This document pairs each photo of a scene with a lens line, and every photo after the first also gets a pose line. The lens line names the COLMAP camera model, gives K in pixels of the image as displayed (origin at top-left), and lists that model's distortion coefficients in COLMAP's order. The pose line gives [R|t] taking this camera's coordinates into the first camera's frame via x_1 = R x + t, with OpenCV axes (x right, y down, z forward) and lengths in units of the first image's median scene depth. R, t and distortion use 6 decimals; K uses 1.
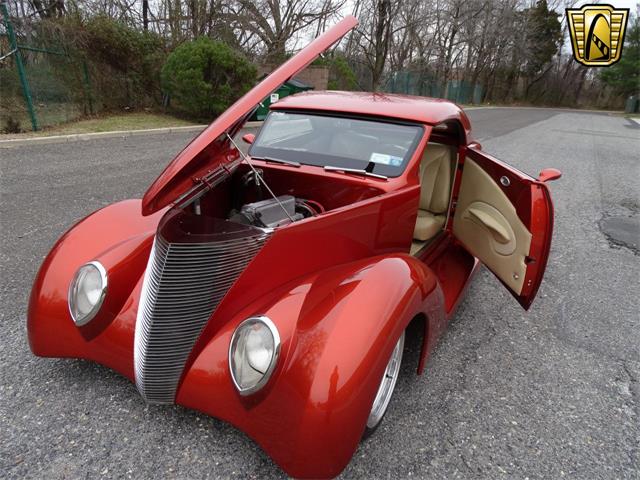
lens RADIAL K [[459.3, 0, 317.9], [0, 459.3, 246.2], [0, 0, 1]] dist [-0.006479, -0.000279]
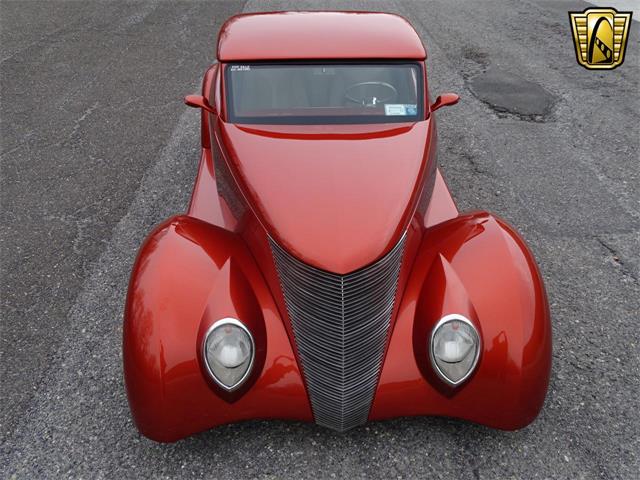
lens RADIAL K [[618.6, 0, 315.1], [0, 618.6, 247.0], [0, 0, 1]] dist [-0.000573, 0.000000]
pose [[0.865843, -0.302808, 0.398275, -0.242736], [0.216318, 0.944370, 0.247732, -0.112296], [-0.451134, -0.128343, 0.883179, -0.030074]]
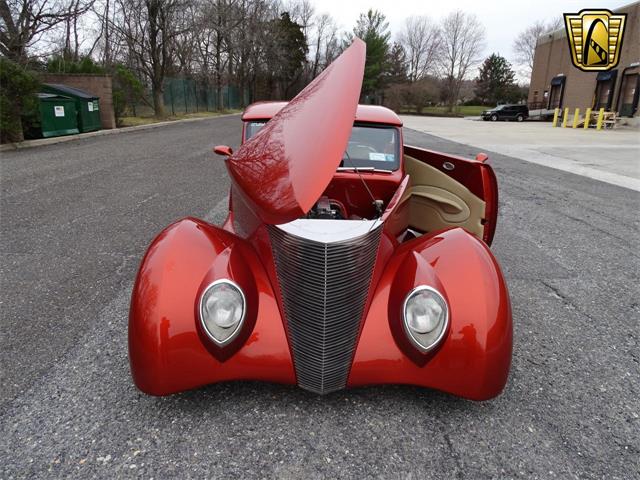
lens RADIAL K [[459.3, 0, 321.6], [0, 459.3, 244.2], [0, 0, 1]] dist [-0.006479, -0.000279]
pose [[0.876631, -0.171206, 0.449674, -0.232309], [0.178144, 0.983628, 0.027212, -0.010159], [-0.446970, 0.056252, 0.892778, 0.005633]]
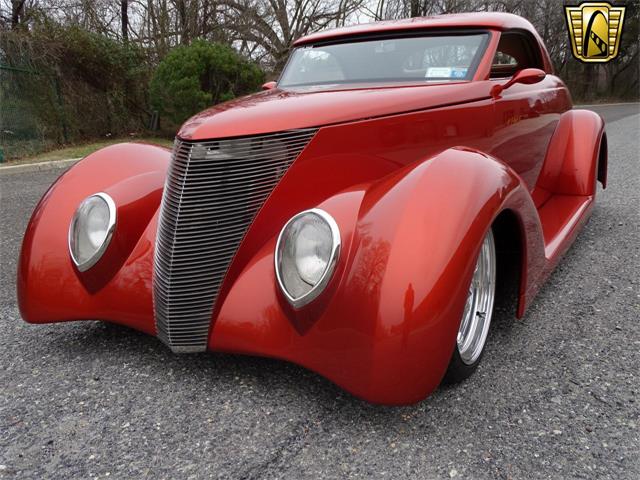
lens RADIAL K [[602.8, 0, 319.5], [0, 602.8, 237.2], [0, 0, 1]] dist [-0.000874, 0.000000]
pose [[0.995249, -0.081890, -0.052657, -0.015740], [0.074729, 0.989215, -0.125972, 0.087221], [0.062405, 0.121439, 0.990635, -0.007670]]
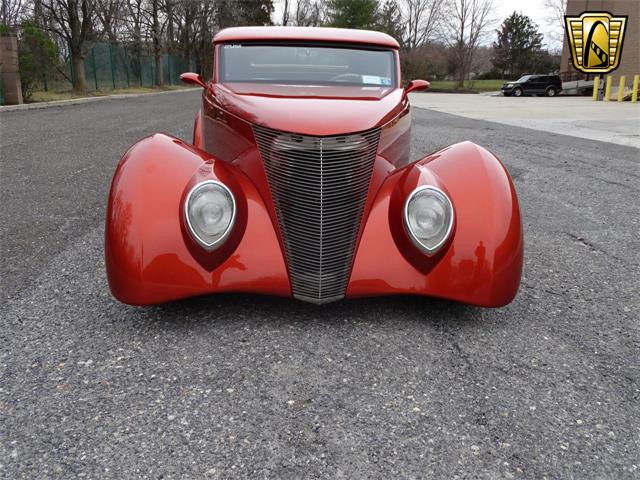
lens RADIAL K [[618.6, 0, 316.8], [0, 618.6, 239.5], [0, 0, 1]] dist [-0.000573, 0.000000]
pose [[0.856676, -0.166254, 0.488330, -0.292814], [0.197064, 0.980318, -0.011956, 0.064627], [-0.476731, 0.106475, 0.872577, -0.050482]]
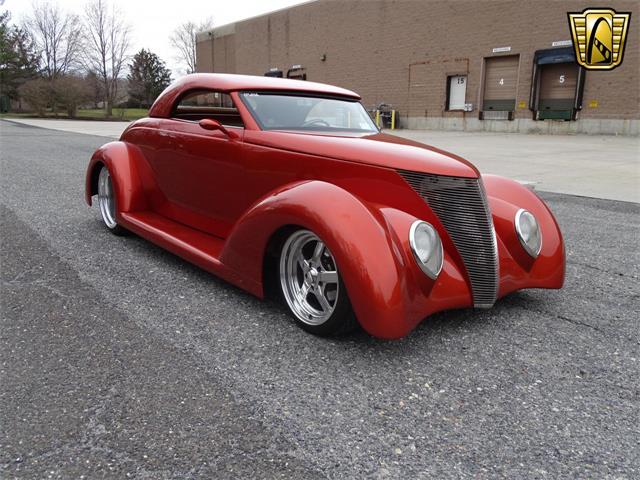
lens RADIAL K [[554.0, 0, 314.1], [0, 554.0, 245.8], [0, 0, 1]] dist [-0.002365, 0.000022]
pose [[0.410147, -0.248303, 0.877568, -0.548596], [0.295079, 0.946598, 0.129925, -0.048178], [-0.862965, 0.205663, 0.461513, 0.200485]]
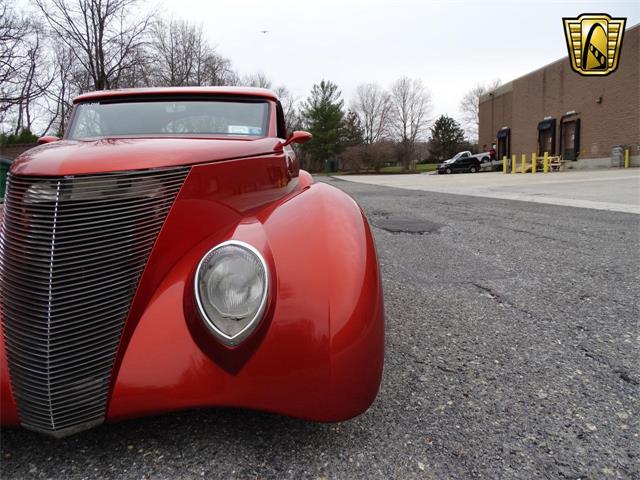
lens RADIAL K [[459.3, 0, 322.5], [0, 459.3, 237.9], [0, 0, 1]] dist [-0.006479, -0.000279]
pose [[0.834851, -0.158981, 0.527019, -0.102964], [0.253630, 0.960803, -0.111939, 0.071294], [-0.488565, 0.227120, 0.842449, 0.071493]]
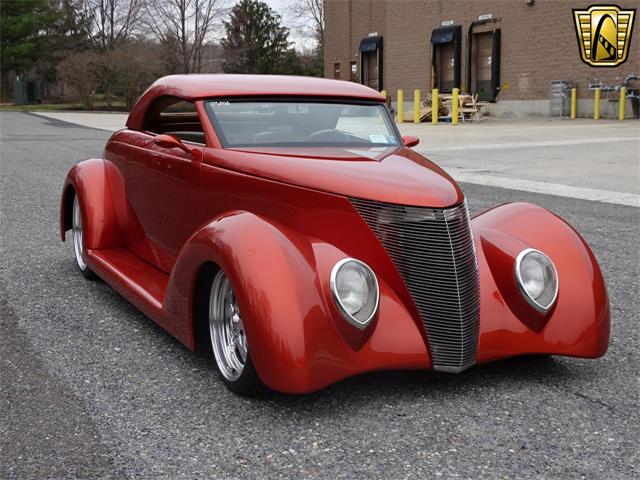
lens RADIAL K [[966.8, 0, 306.4], [0, 966.8, 260.4], [0, 0, 1]] dist [-0.021978, 0.000000]
pose [[0.611909, -0.183558, 0.769333, -0.631448], [0.286670, 0.958029, 0.000570, 0.003541], [-0.737148, 0.220196, 0.638848, -0.046261]]
